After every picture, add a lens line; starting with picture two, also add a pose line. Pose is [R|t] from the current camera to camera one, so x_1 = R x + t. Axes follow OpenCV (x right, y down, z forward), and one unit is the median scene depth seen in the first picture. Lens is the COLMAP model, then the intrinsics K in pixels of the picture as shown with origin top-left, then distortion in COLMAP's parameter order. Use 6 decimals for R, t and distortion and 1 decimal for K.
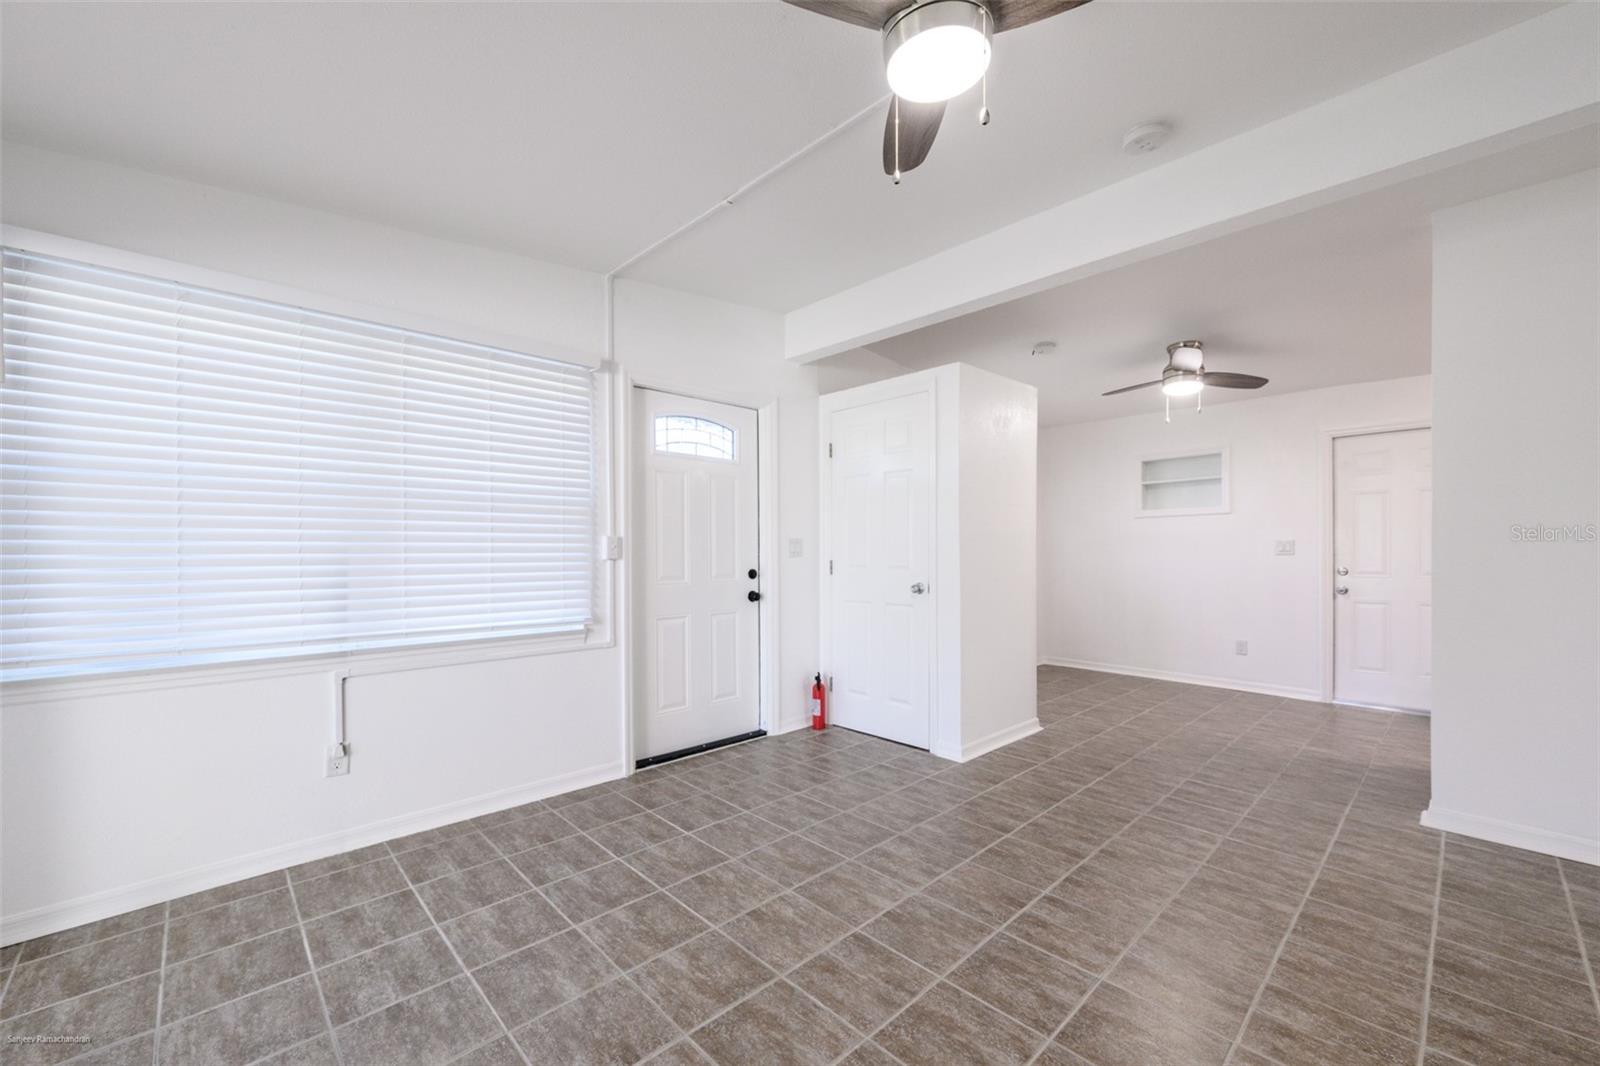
lens RADIAL K [[637.5, 0, 801.1], [0, 637.5, 552.8], [0, 0, 1]] dist [-0.002902, 0.000095]
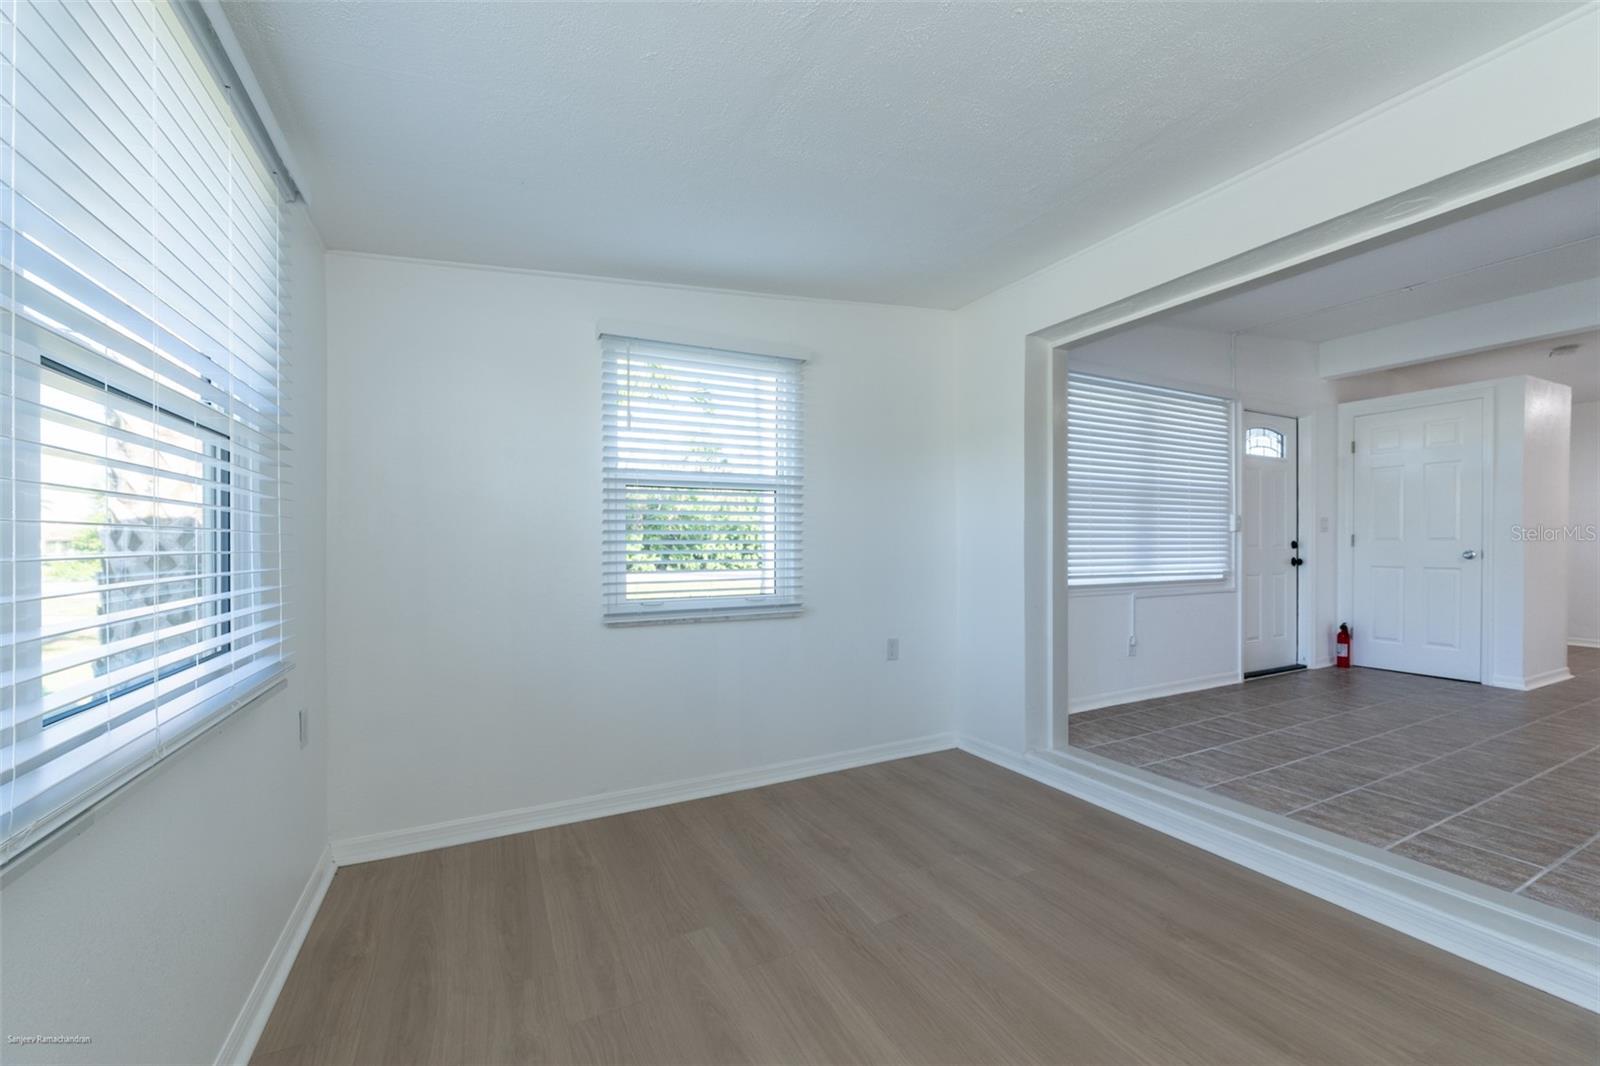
lens RADIAL K [[636.4, 0, 812.2], [0, 636.4, 552.3], [0, 0, 1]] dist [-0.002610, -0.000021]
pose [[0.960866, 0.004852, -0.276971, -0.811811], [-0.001474, 0.999922, 0.012404, 0.041415], [0.277009, -0.011510, 0.960798, -0.643867]]
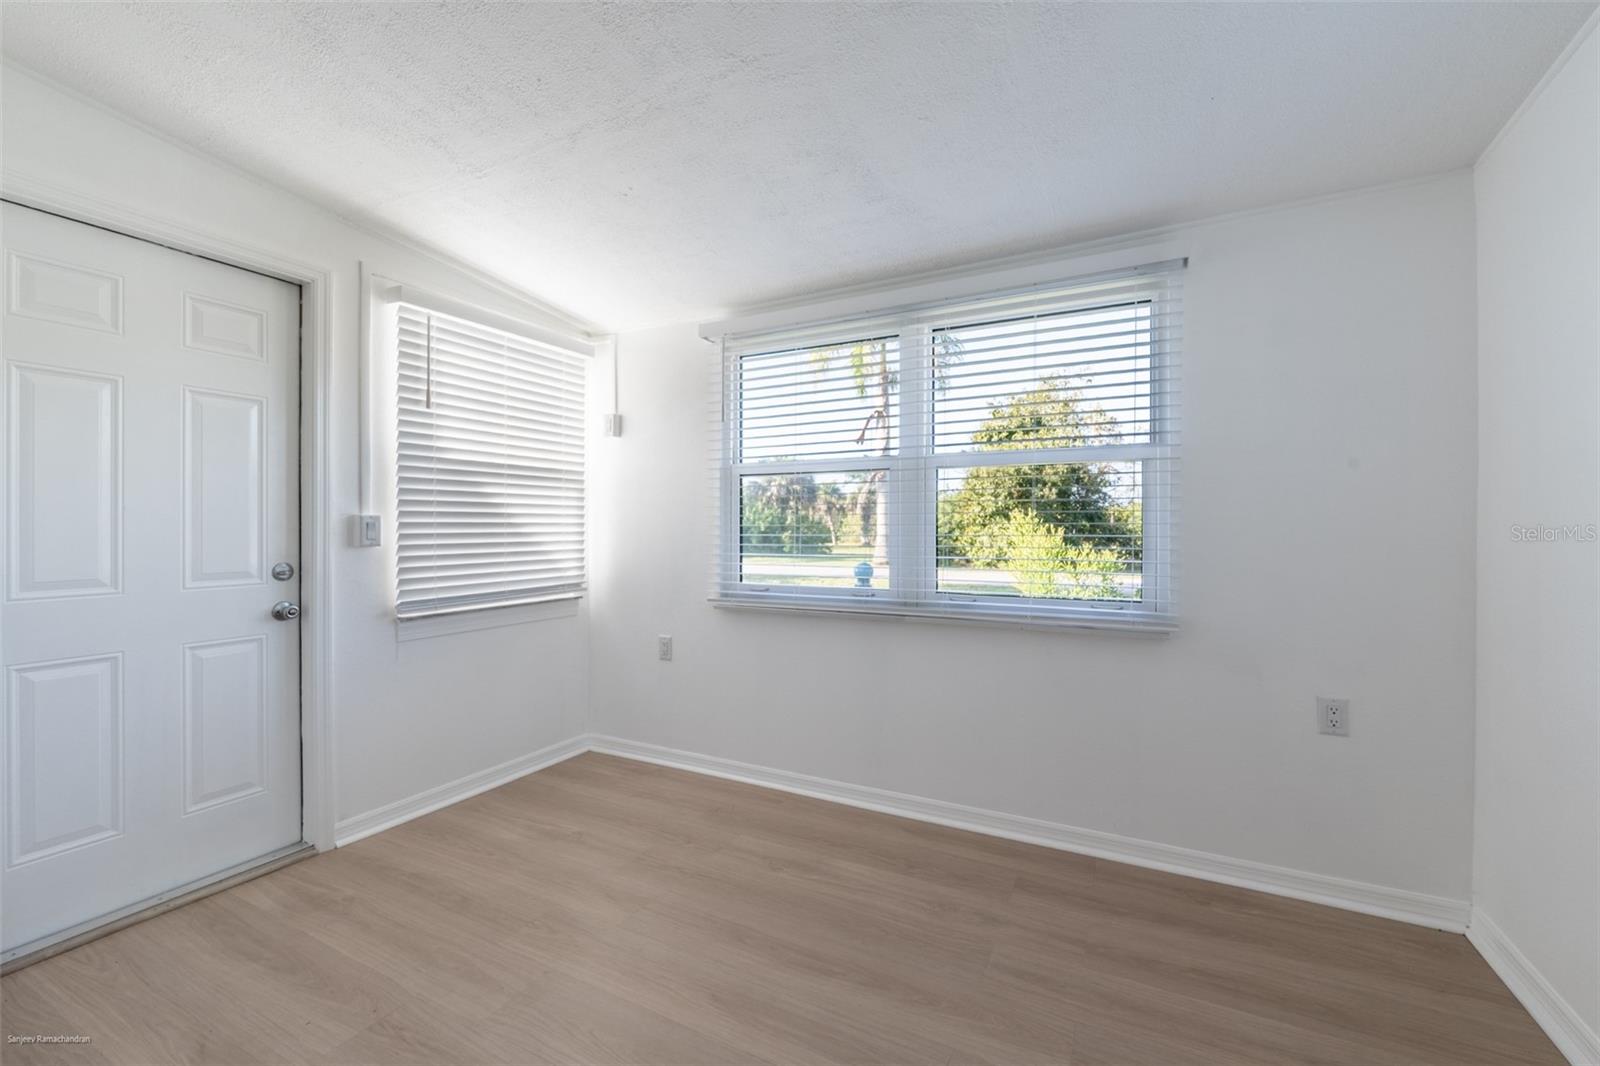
lens RADIAL K [[649.4, 0, 814.0], [0, 649.4, 532.3], [0, 0, 1]] dist [-0.003046, -0.000196]
pose [[-0.936353, 0.001827, -0.351056, -0.770656], [0.000336, 0.999991, 0.004308, 0.040834], [0.351061, 0.003916, -0.936345, 0.224034]]
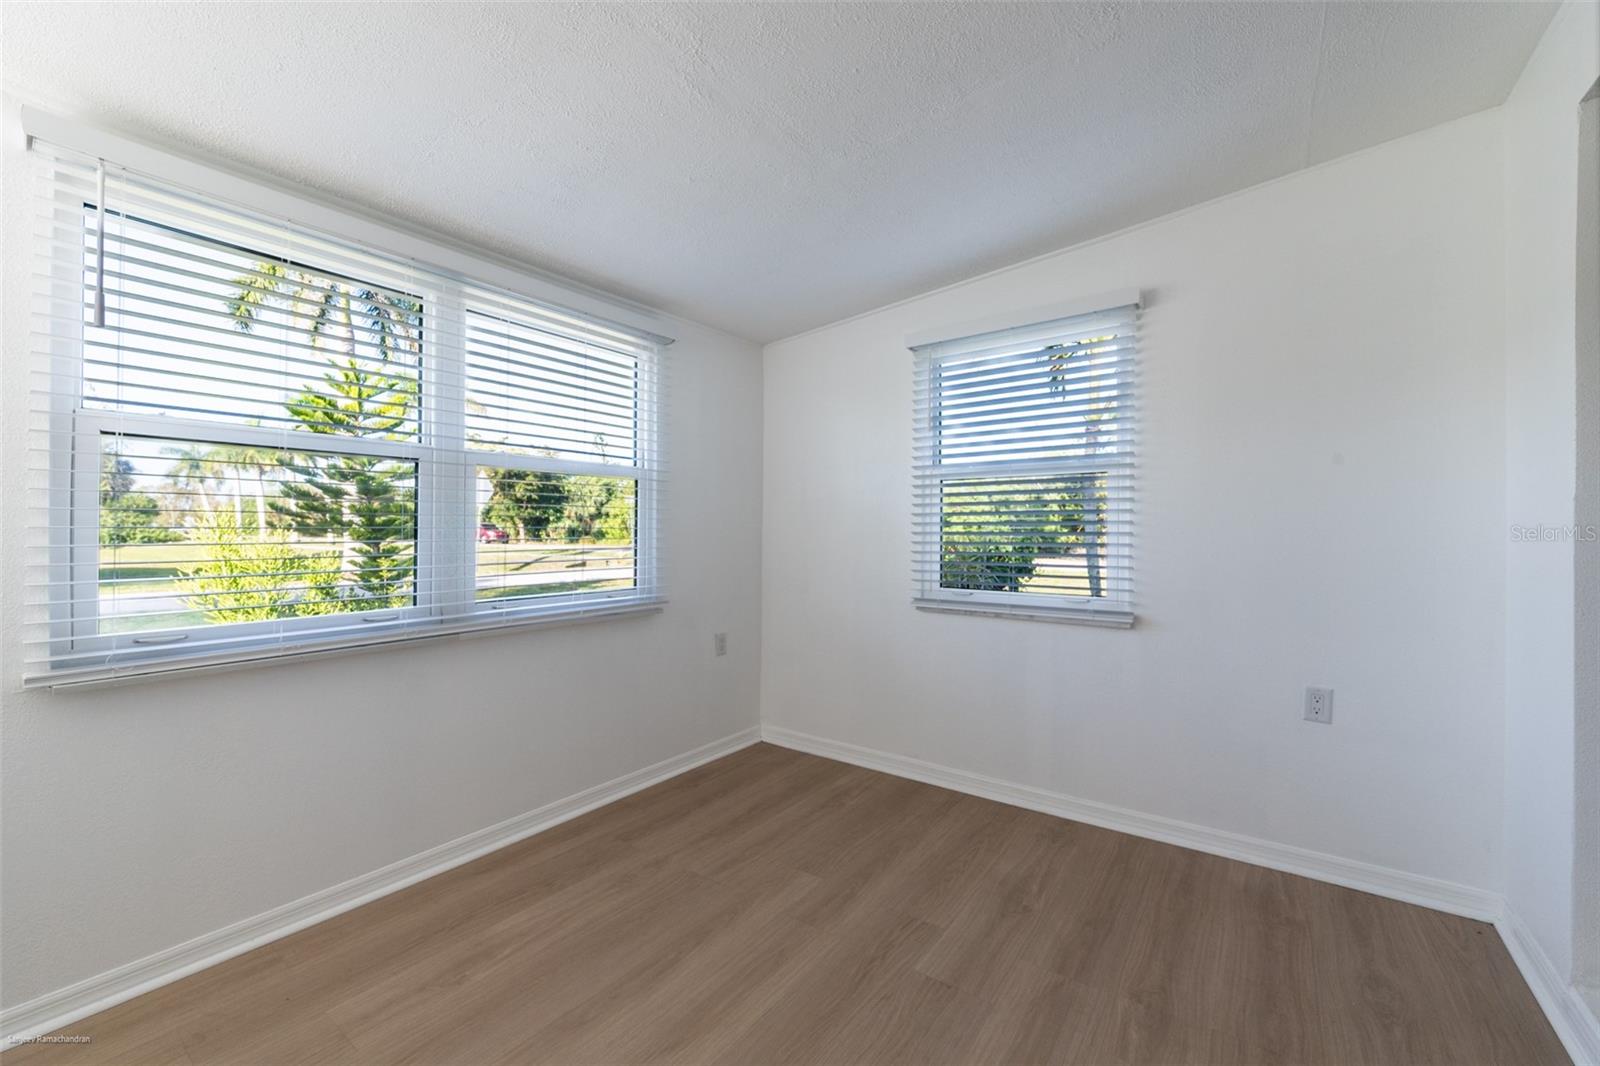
lens RADIAL K [[632.6, 0, 805.0], [0, 632.6, 533.8], [0, 0, 1]] dist [-0.002430, -0.000296]
pose [[0.194054, 0.010576, -0.980934, -0.427917], [-0.006741, 0.999933, 0.009448, 0.032201], [0.980968, 0.004779, 0.194113, -0.252306]]
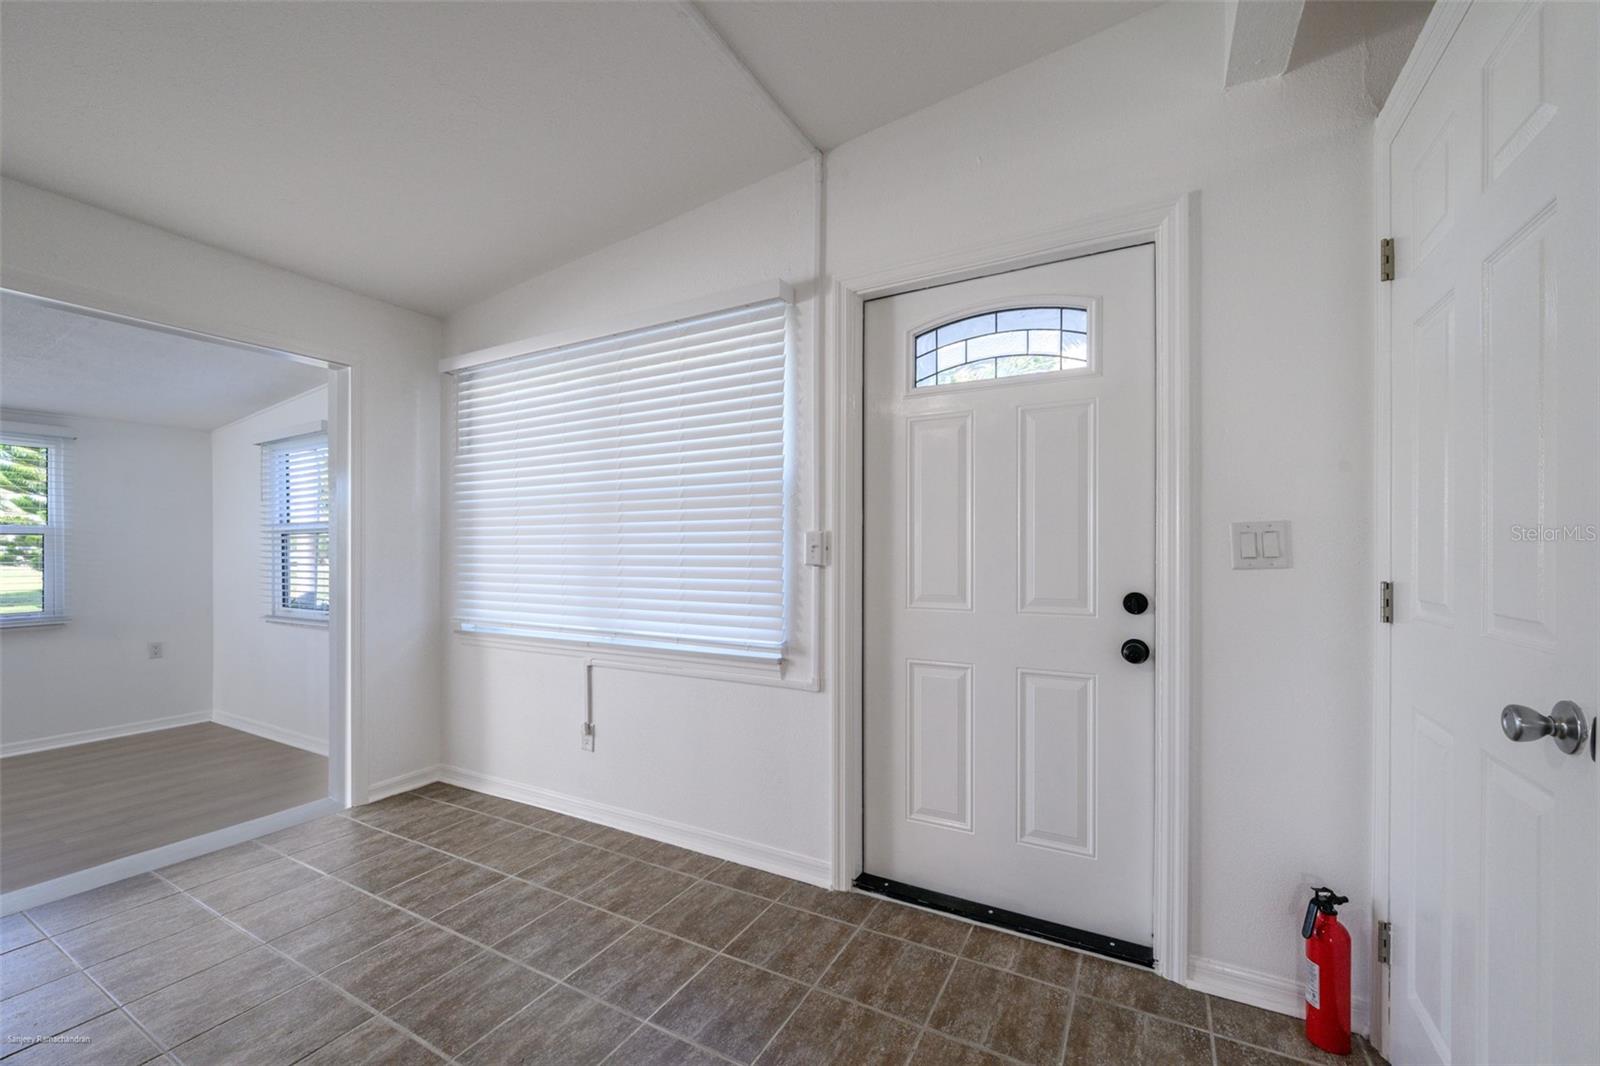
lens RADIAL K [[637.5, 0, 801.1], [0, 637.5, 552.8], [0, 0, 1]] dist [-0.002902, 0.000095]
pose [[0.306591, 0.006296, -0.951820, 0.351949], [-0.000528, 0.999979, 0.006445, -0.007474], [0.951841, -0.001473, 0.306588, 0.763634]]
